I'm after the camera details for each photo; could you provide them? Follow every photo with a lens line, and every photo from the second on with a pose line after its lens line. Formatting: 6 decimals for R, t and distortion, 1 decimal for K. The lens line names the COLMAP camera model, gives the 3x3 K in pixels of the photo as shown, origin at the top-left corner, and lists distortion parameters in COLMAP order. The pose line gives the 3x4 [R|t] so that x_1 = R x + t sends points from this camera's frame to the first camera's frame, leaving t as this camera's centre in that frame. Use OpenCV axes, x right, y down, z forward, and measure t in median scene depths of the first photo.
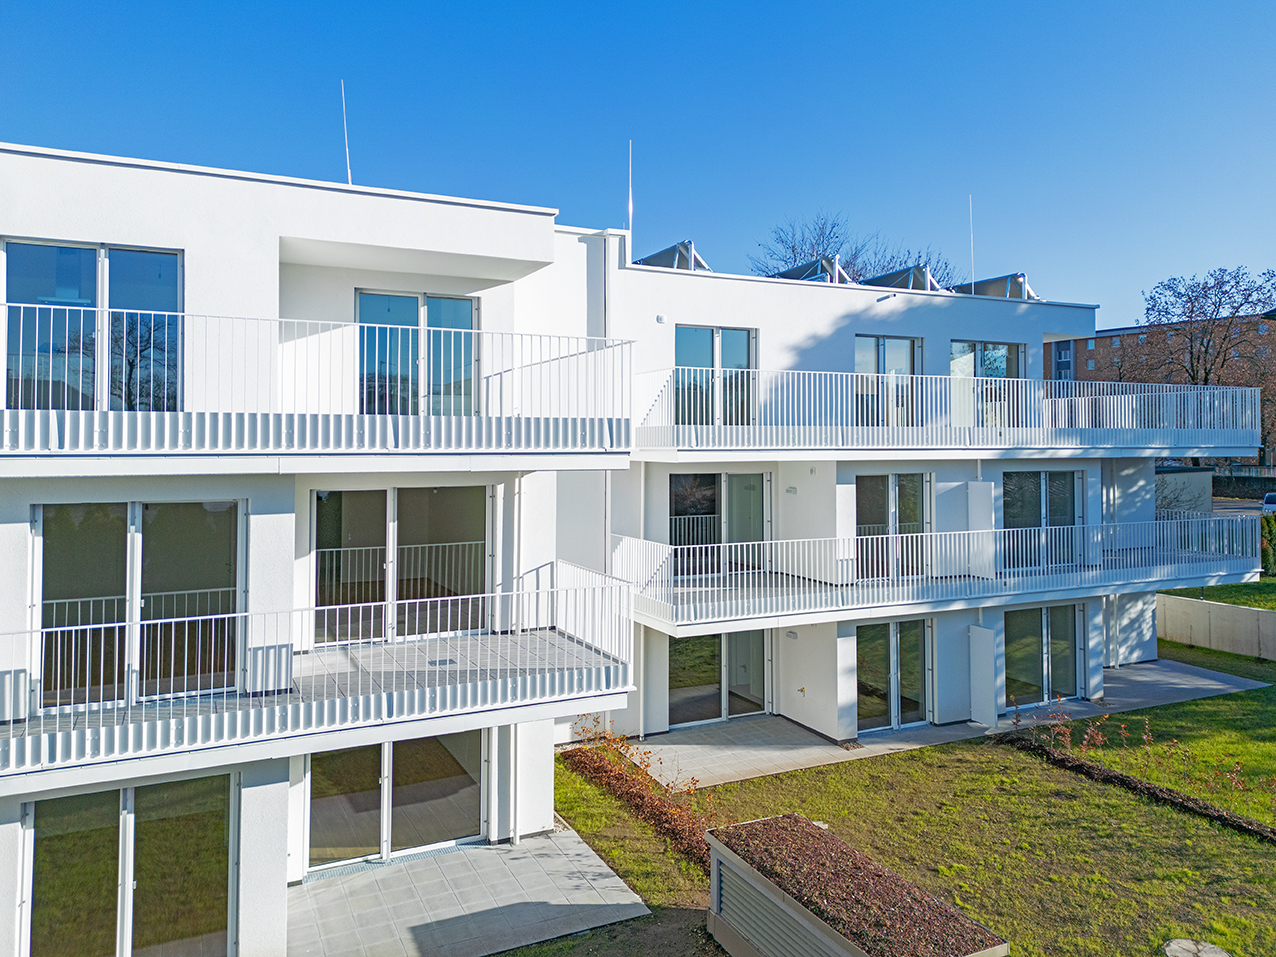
lens RADIAL K [[901.1, 0, 636.3], [0, 901.1, 476.2], [0, 0, 1]] dist [0.022228, -0.003989]
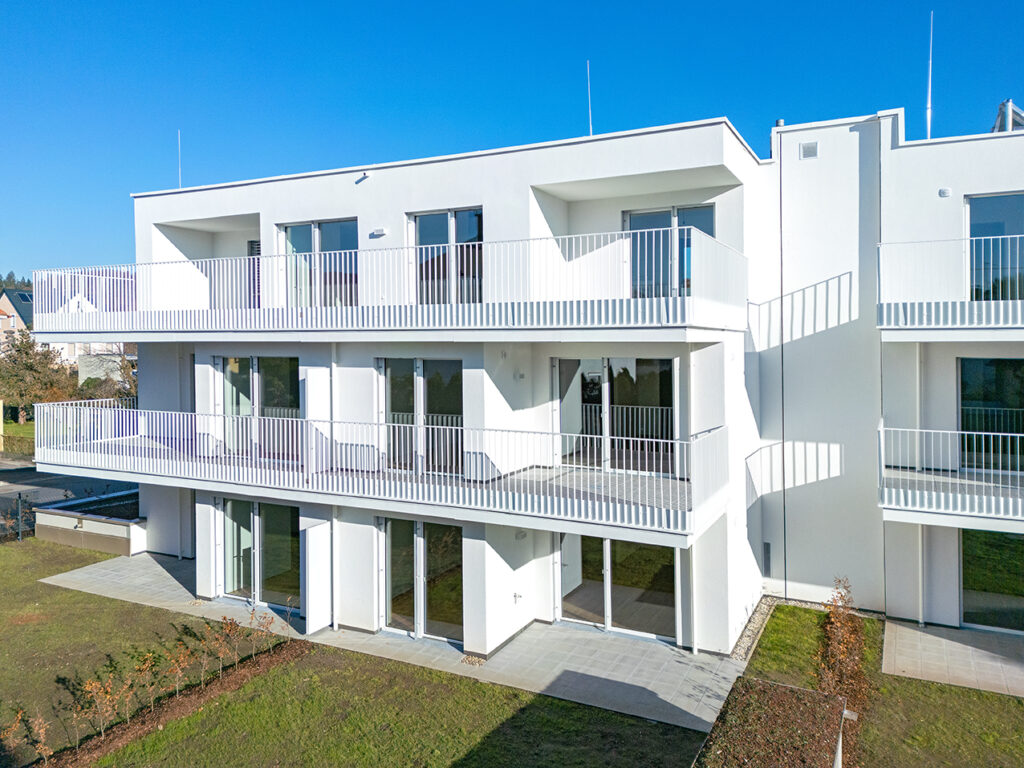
lens RADIAL K [[769.8, 0, 509.7], [0, 769.8, 385.3], [0, 0, 1]] dist [0.008836, -0.009619]
pose [[0.599998, 0.056029, -0.798037, 0.540958], [-0.027312, 0.998398, 0.049562, 0.000995], [0.799535, -0.007941, 0.600567, 0.186956]]
